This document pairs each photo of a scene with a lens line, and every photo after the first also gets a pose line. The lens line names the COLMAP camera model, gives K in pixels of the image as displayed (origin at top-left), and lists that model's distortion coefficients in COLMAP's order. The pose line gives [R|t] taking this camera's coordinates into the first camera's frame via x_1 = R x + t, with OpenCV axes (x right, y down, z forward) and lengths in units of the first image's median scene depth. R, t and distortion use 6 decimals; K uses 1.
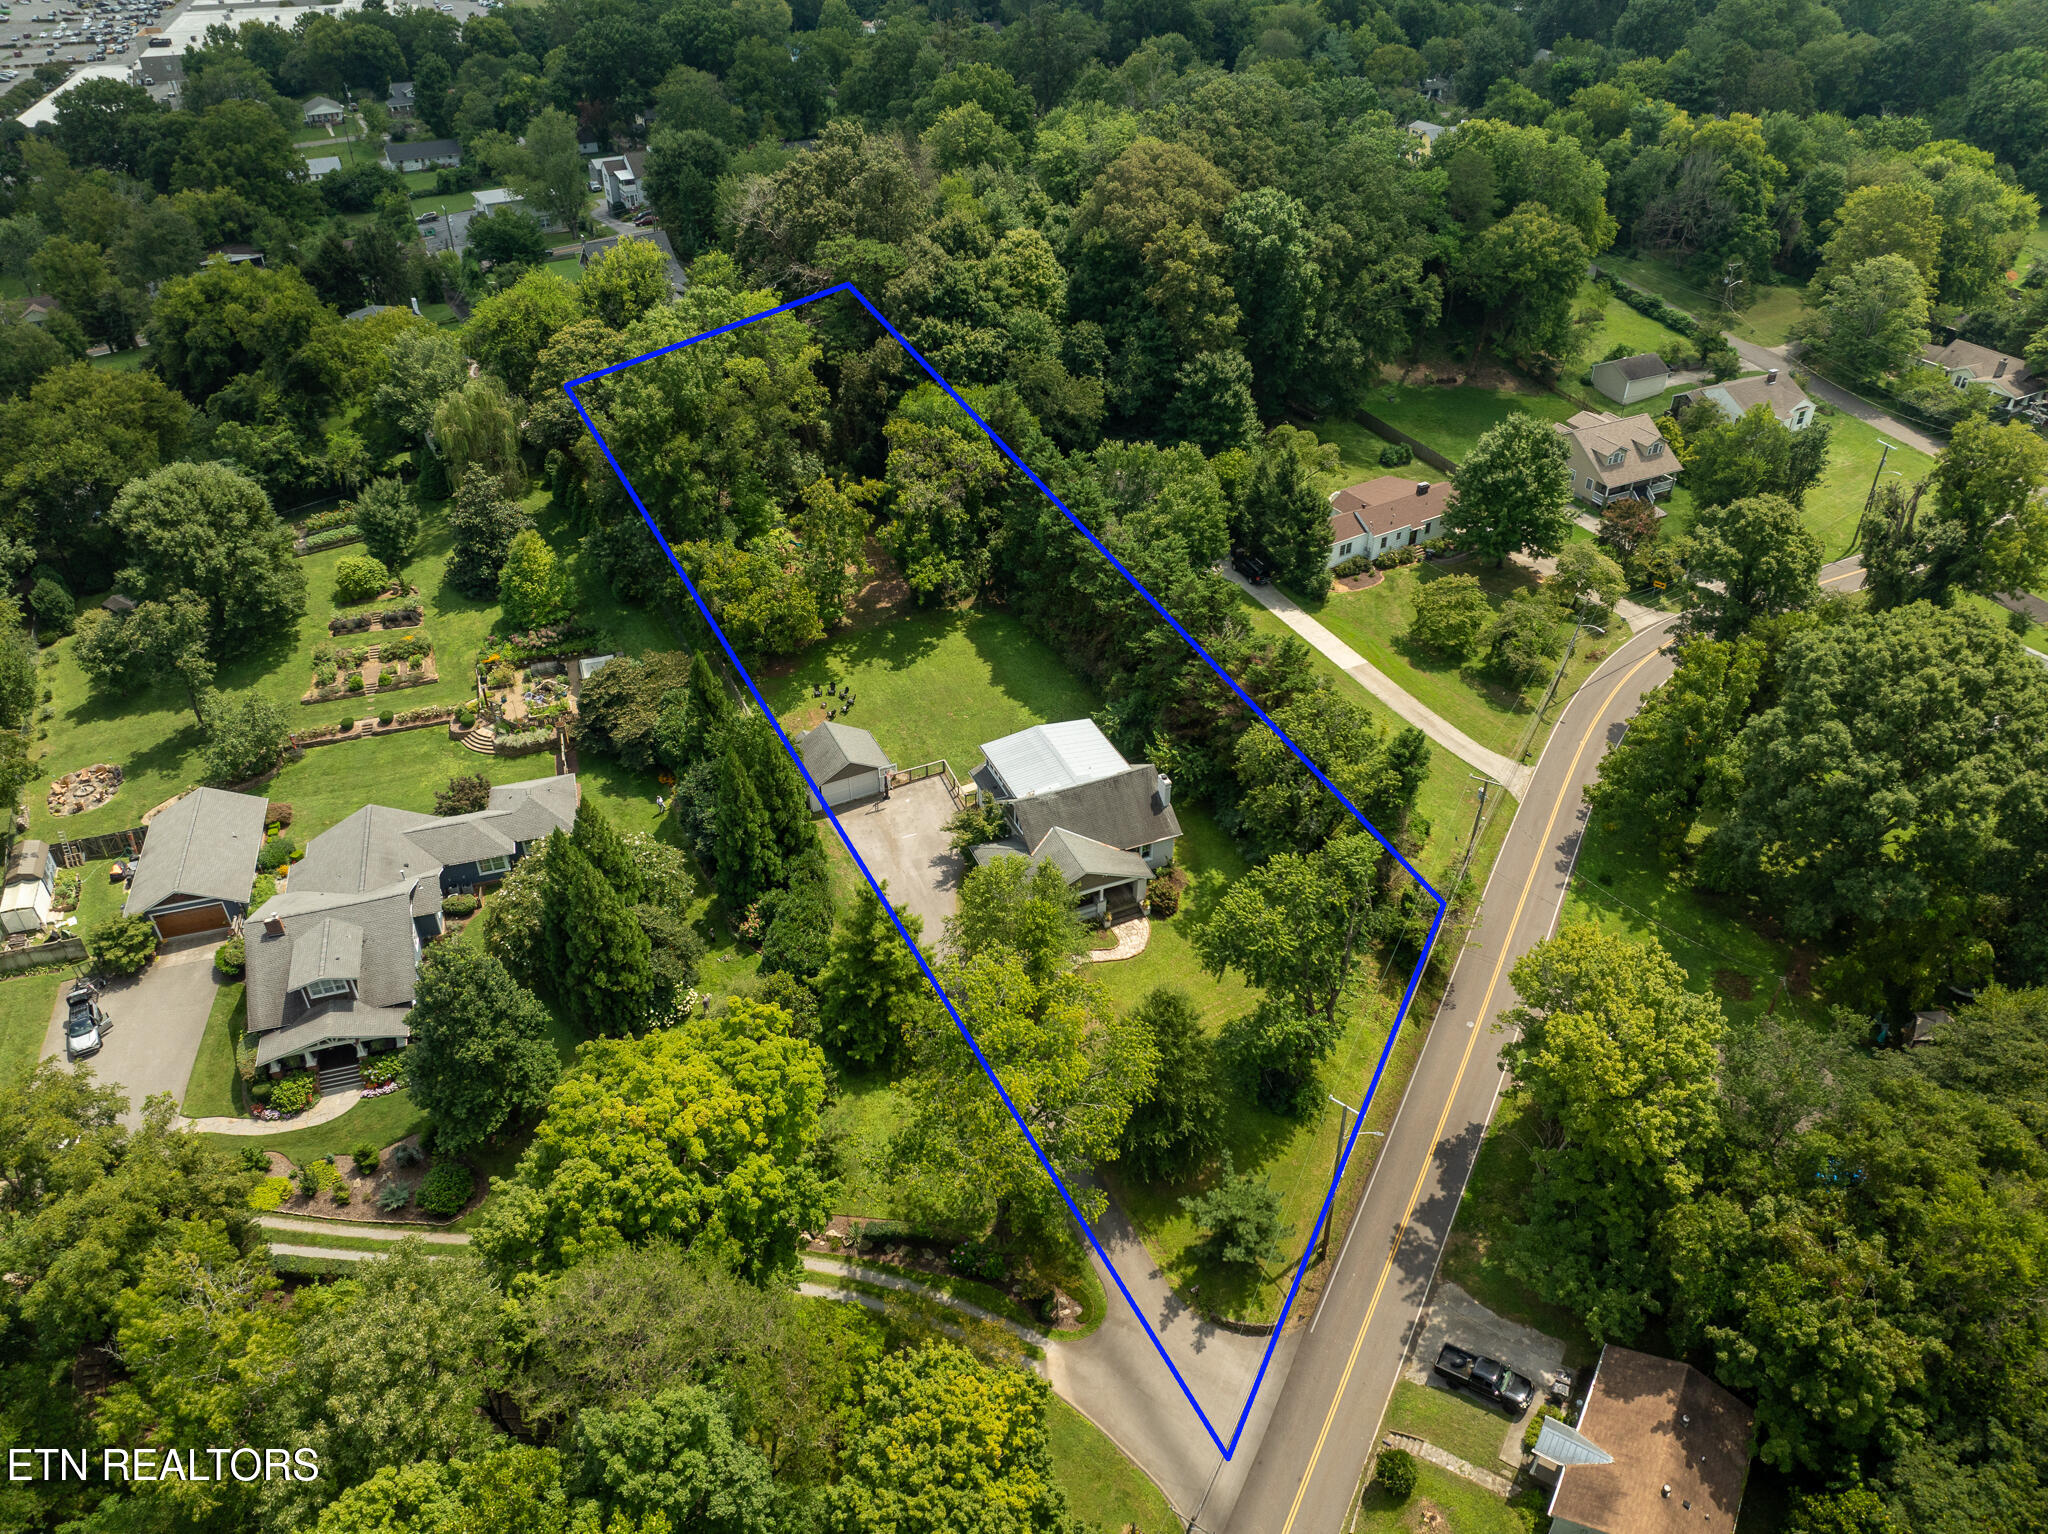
lens RADIAL K [[1445.9, 0, 1034.2], [0, 1445.9, 767.0], [0, 0, 1]] dist [-0.052478, 0.027175]
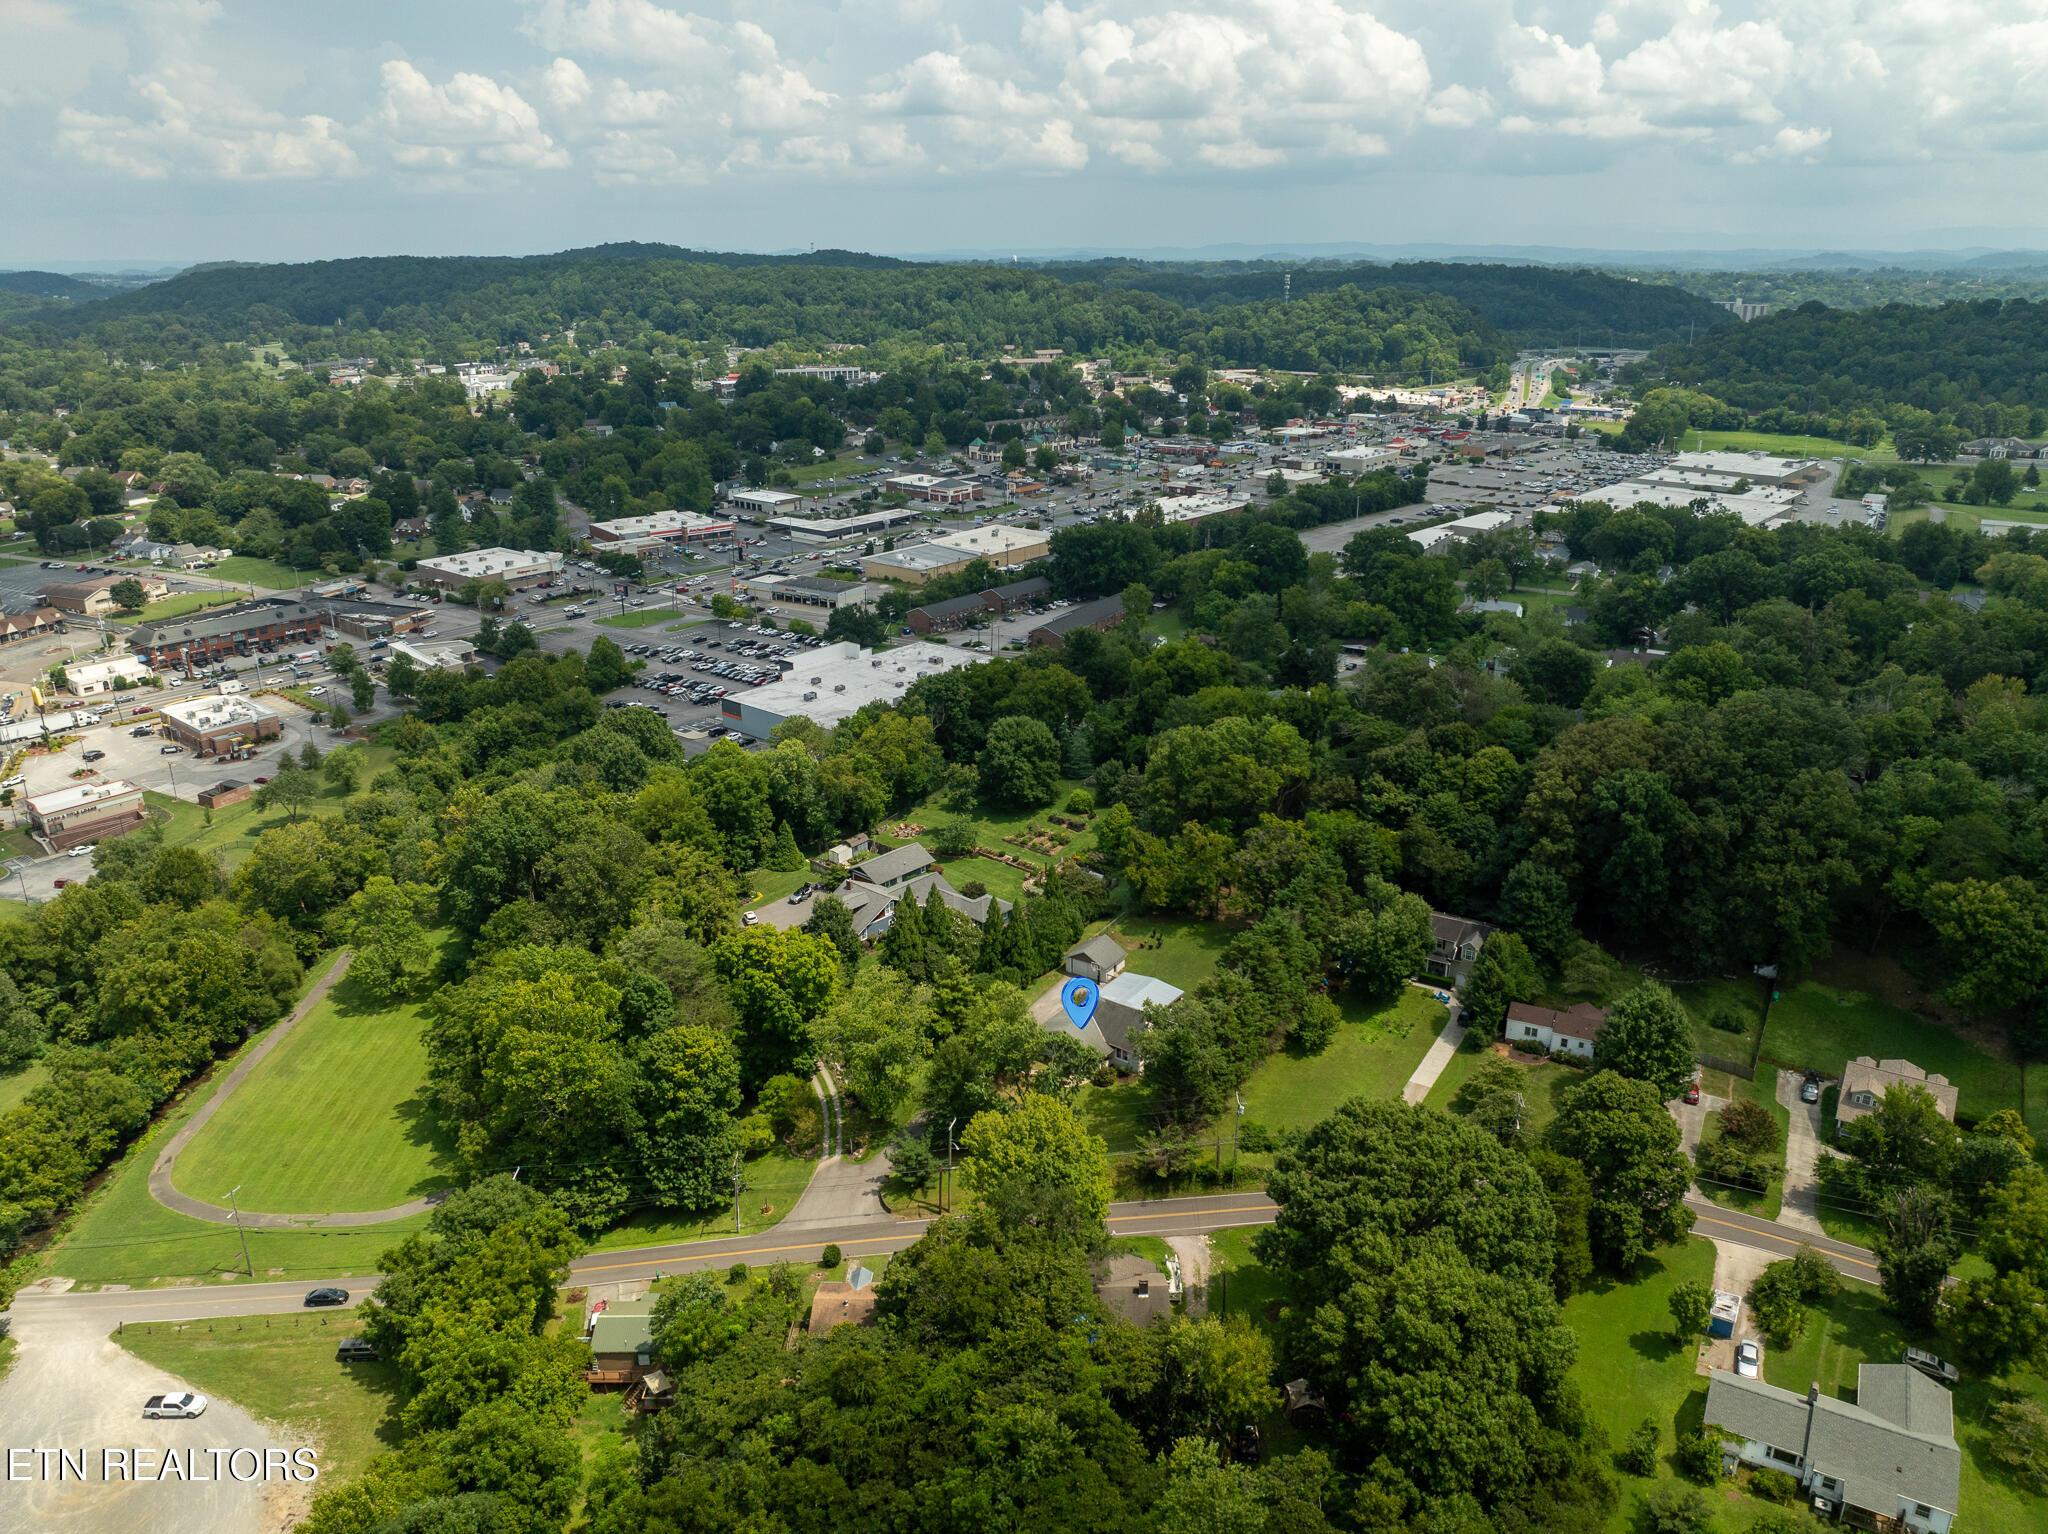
lens RADIAL K [[1445.9, 0, 1022.4], [0, 1445.9, 759.0], [0, 0, 1]] dist [-0.052478, 0.027175]
pose [[0.490126, 0.284048, -0.824071, 1.130413], [-0.498567, 0.866848, 0.002264, -0.161252], [0.714988, 0.409745, 0.566482, -0.165182]]
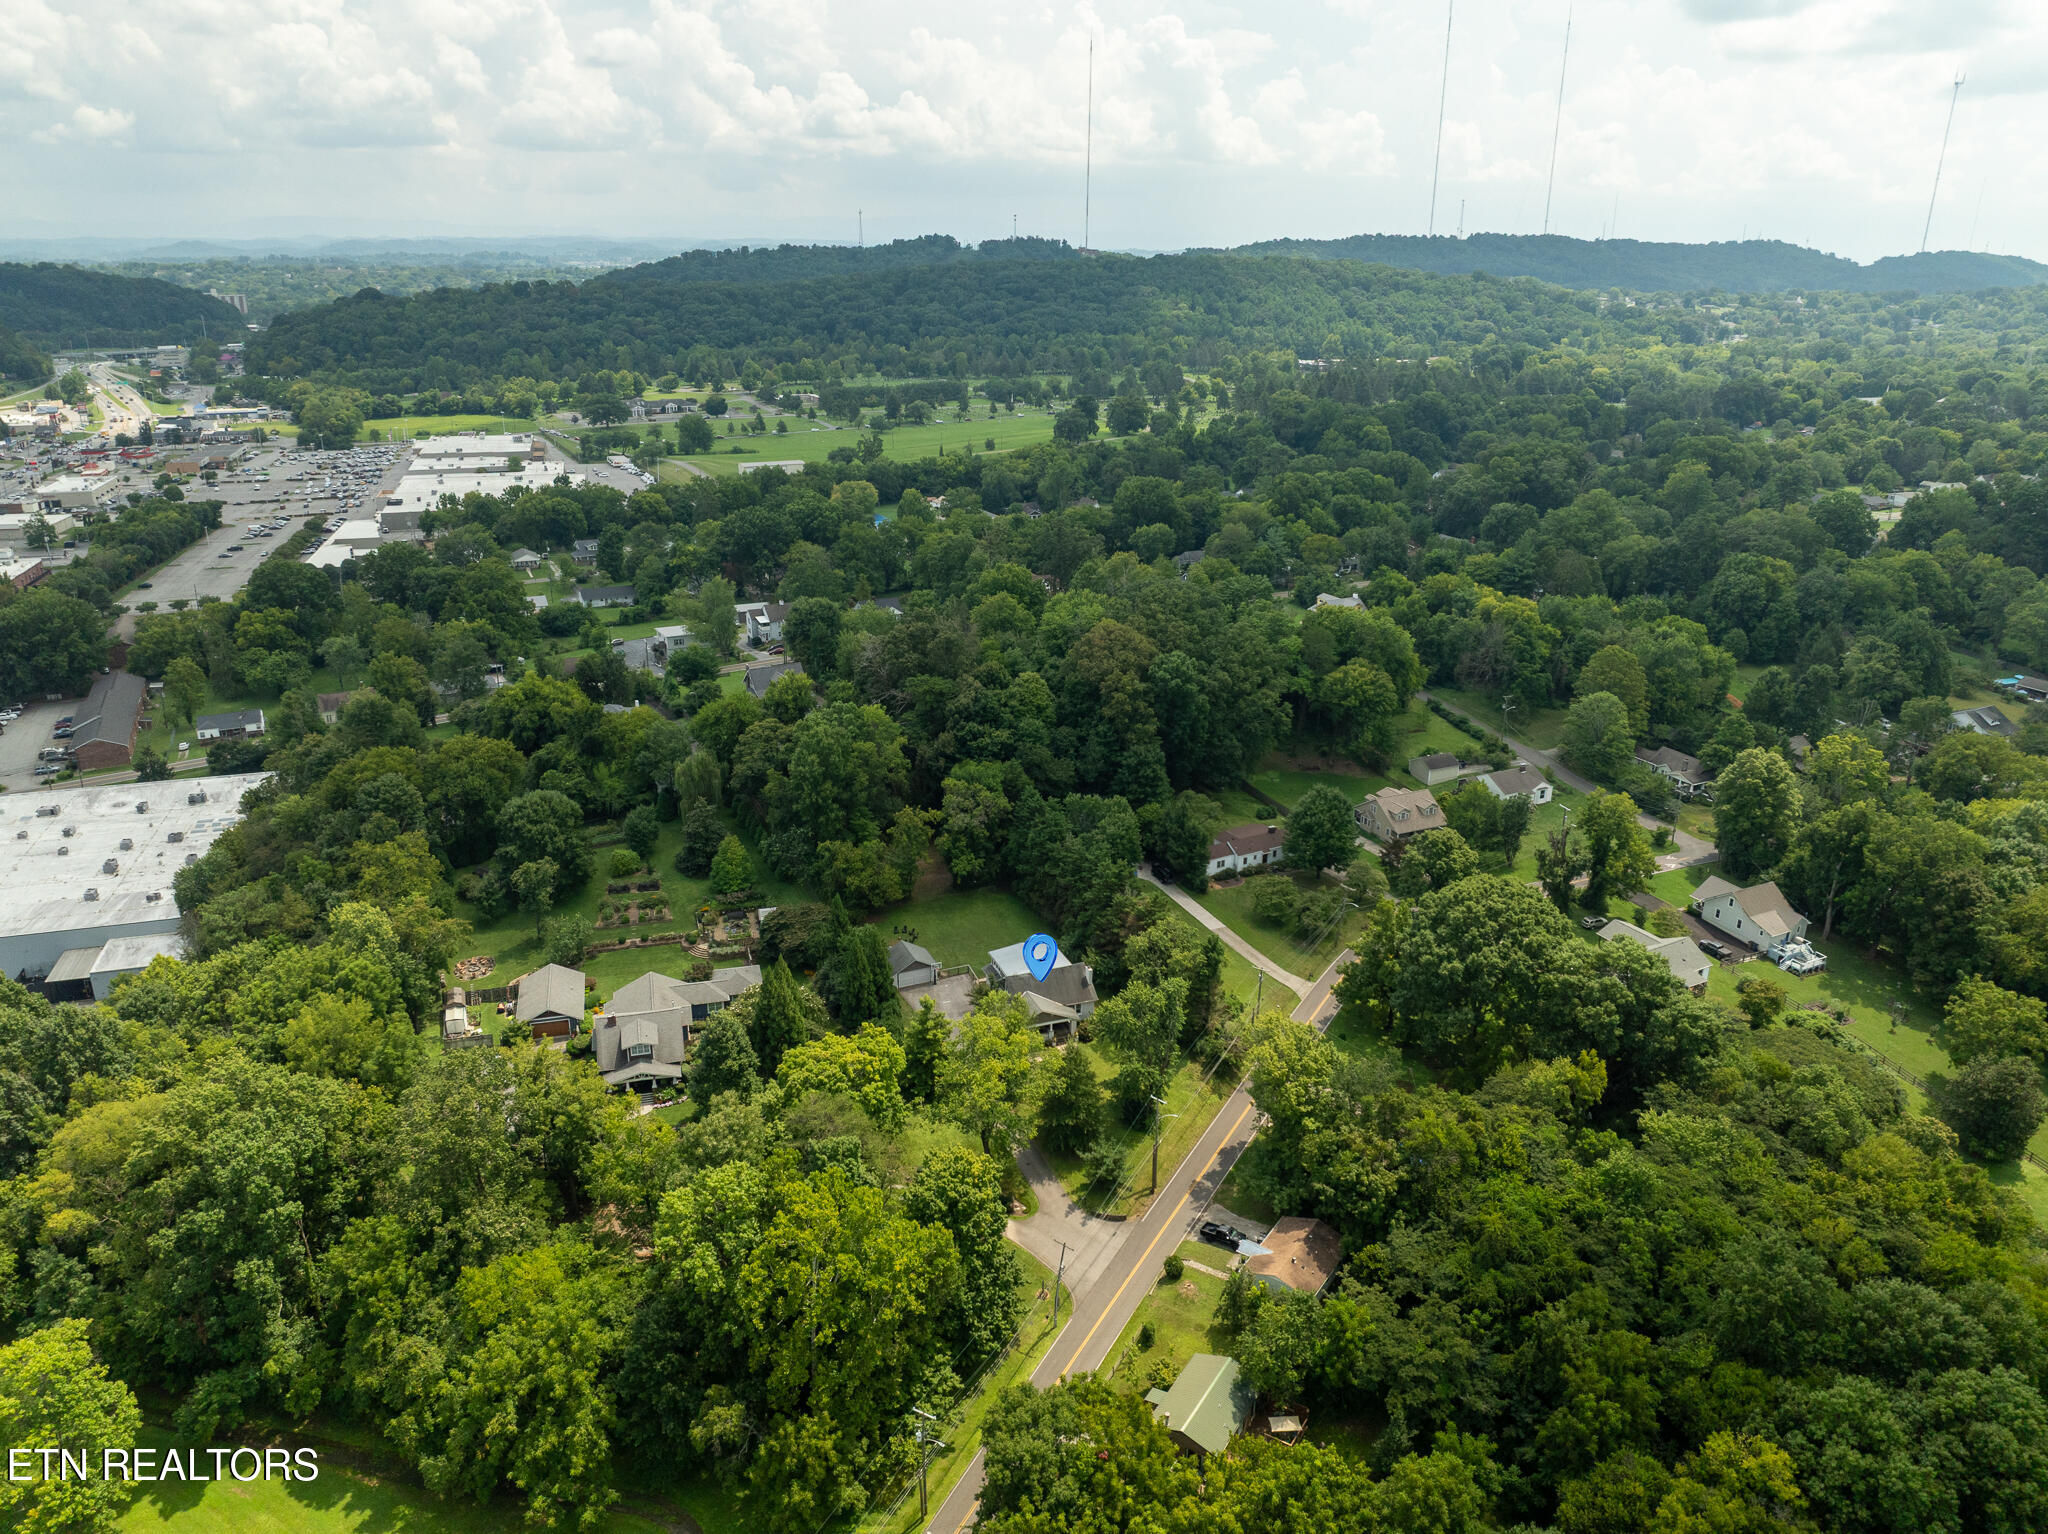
lens RADIAL K [[1445.9, 0, 1034.4], [0, 1445.9, 773.0], [0, 0, 1]] dist [-0.052478, 0.027175]
pose [[0.999335, 0.022272, -0.028859, 0.058682], [-0.029095, 0.964263, -0.263345, 0.214589], [0.021963, 0.264010, 0.964270, -0.699308]]
